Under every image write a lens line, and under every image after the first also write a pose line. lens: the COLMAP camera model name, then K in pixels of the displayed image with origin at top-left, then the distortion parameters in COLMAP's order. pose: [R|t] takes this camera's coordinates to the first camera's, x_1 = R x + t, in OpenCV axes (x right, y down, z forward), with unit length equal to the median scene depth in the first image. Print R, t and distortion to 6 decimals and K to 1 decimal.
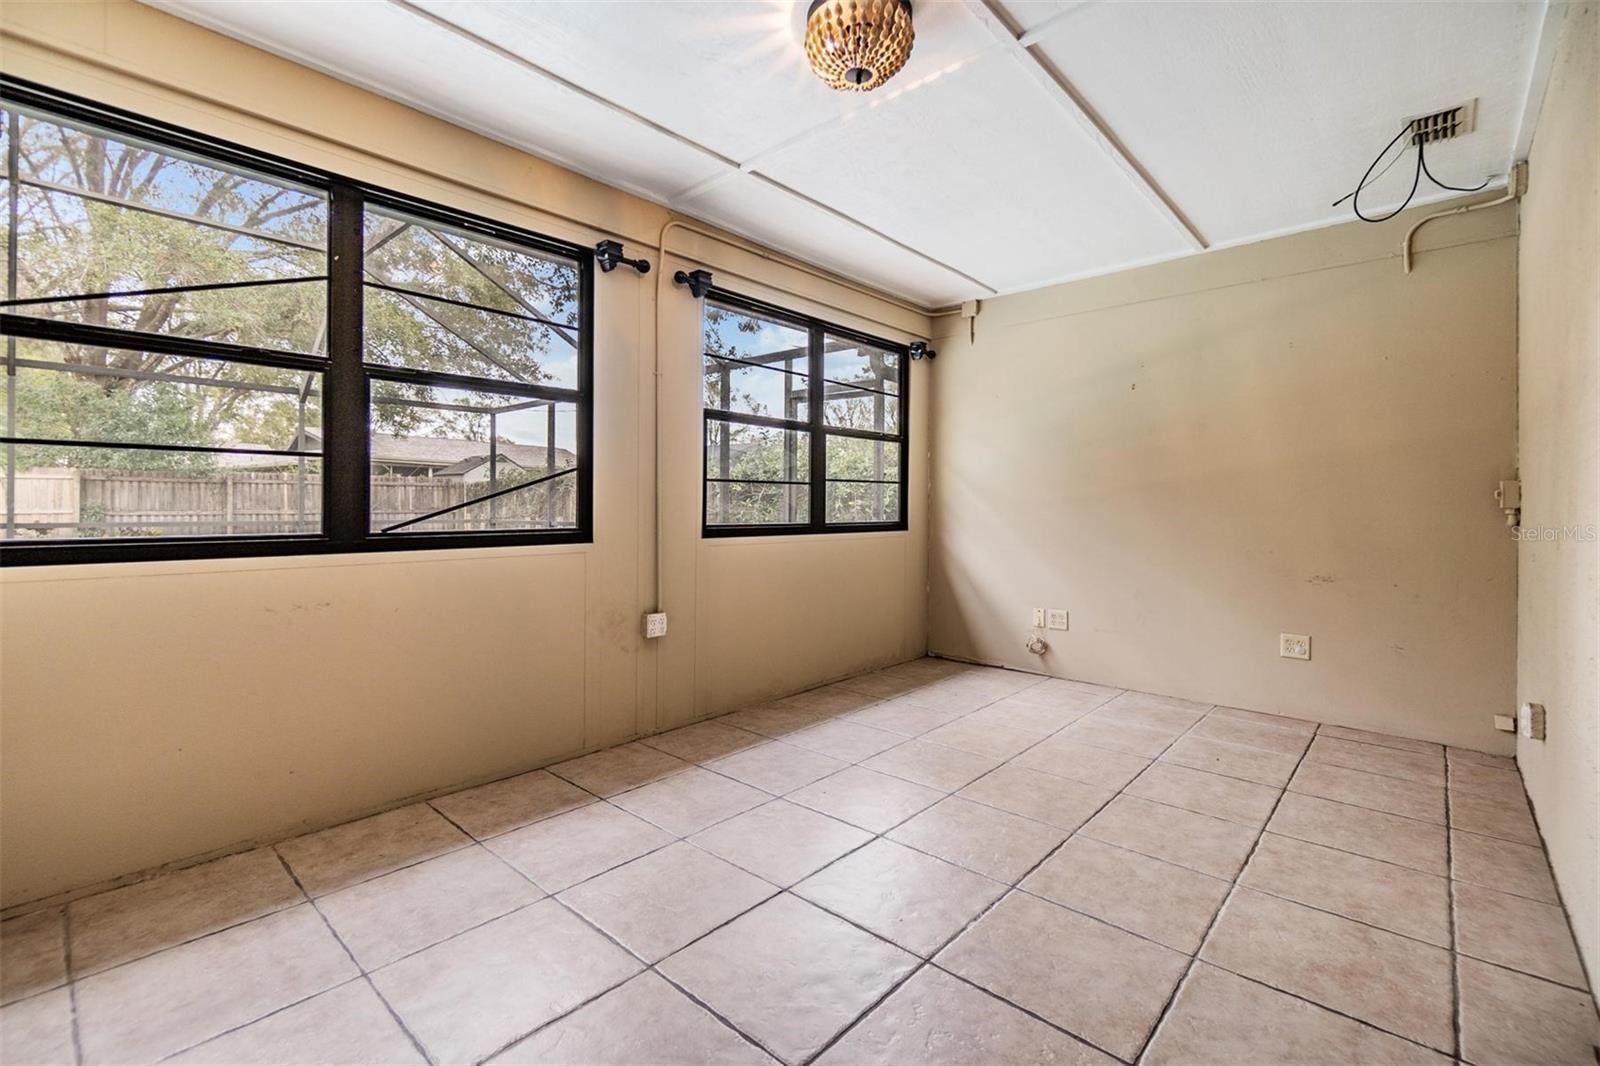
lens RADIAL K [[698.3, 0, 798.2], [0, 698.3, 520.1], [0, 0, 1]] dist [-0.008354, 0.001844]
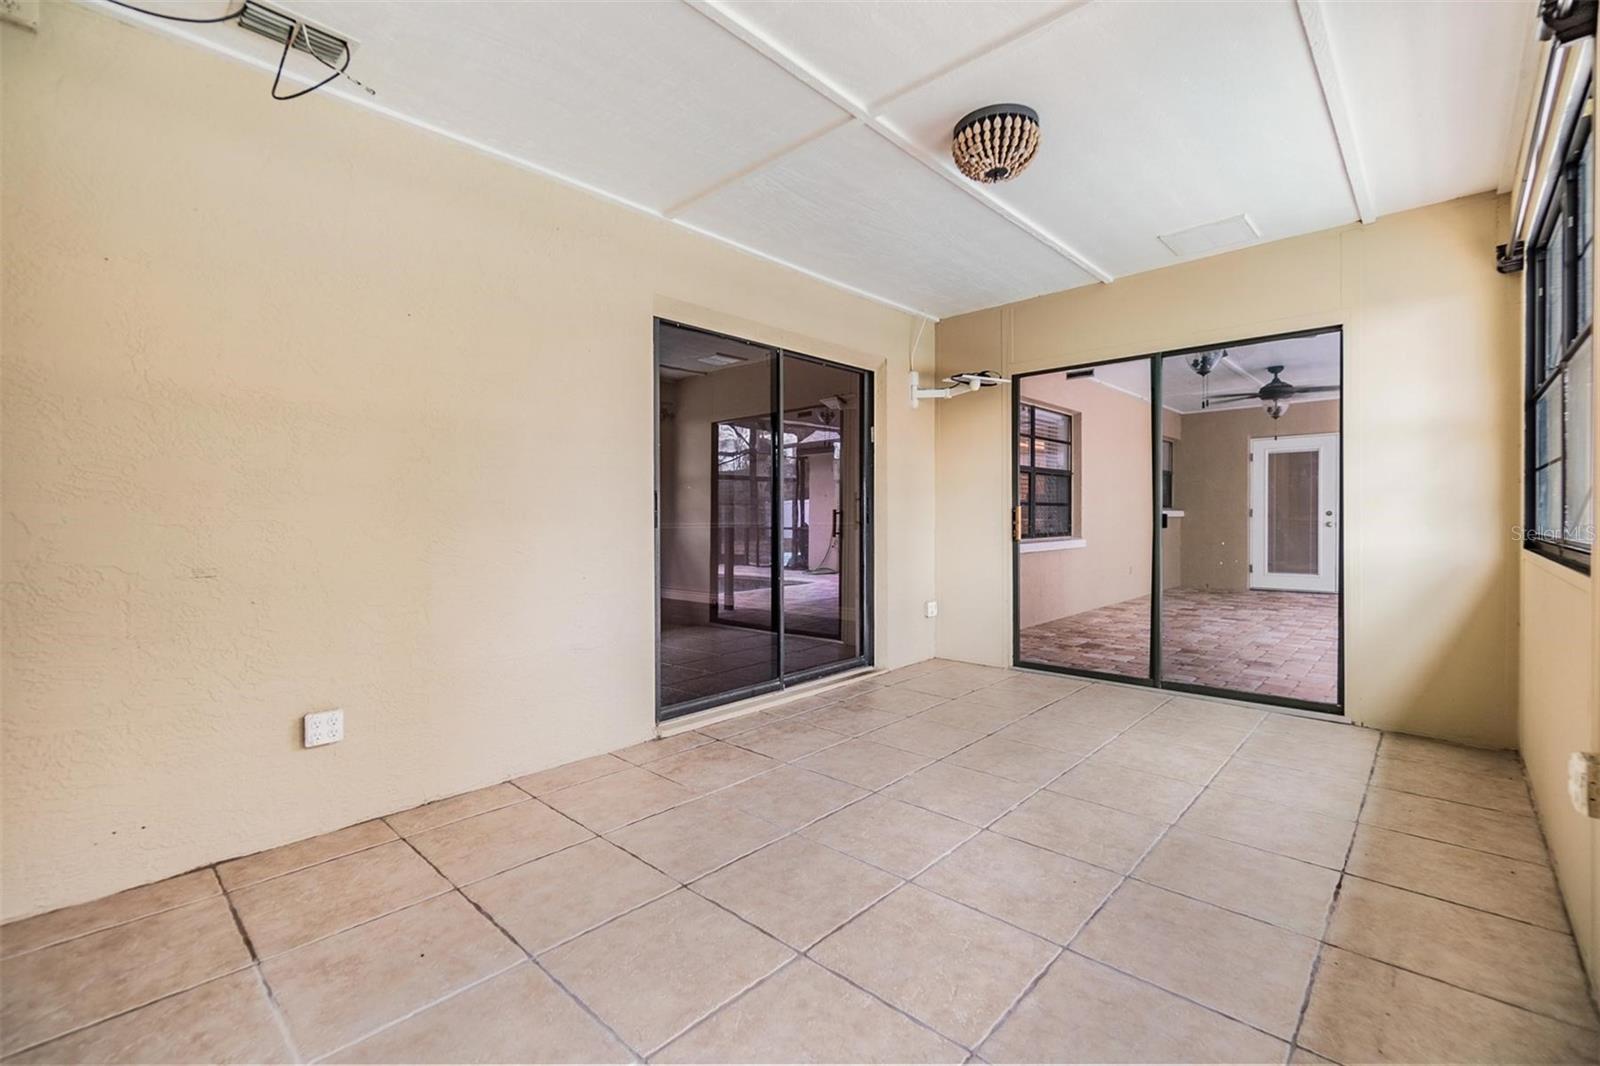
lens RADIAL K [[698.3, 0, 797.5], [0, 698.3, 526.2], [0, 0, 1]] dist [-0.008354, 0.001844]
pose [[-0.999934, -0.000330, 0.011448, 0.411555], [-0.000016, 0.999625, 0.027375, -0.024151], [-0.011453, 0.027373, -0.999560, 2.165631]]
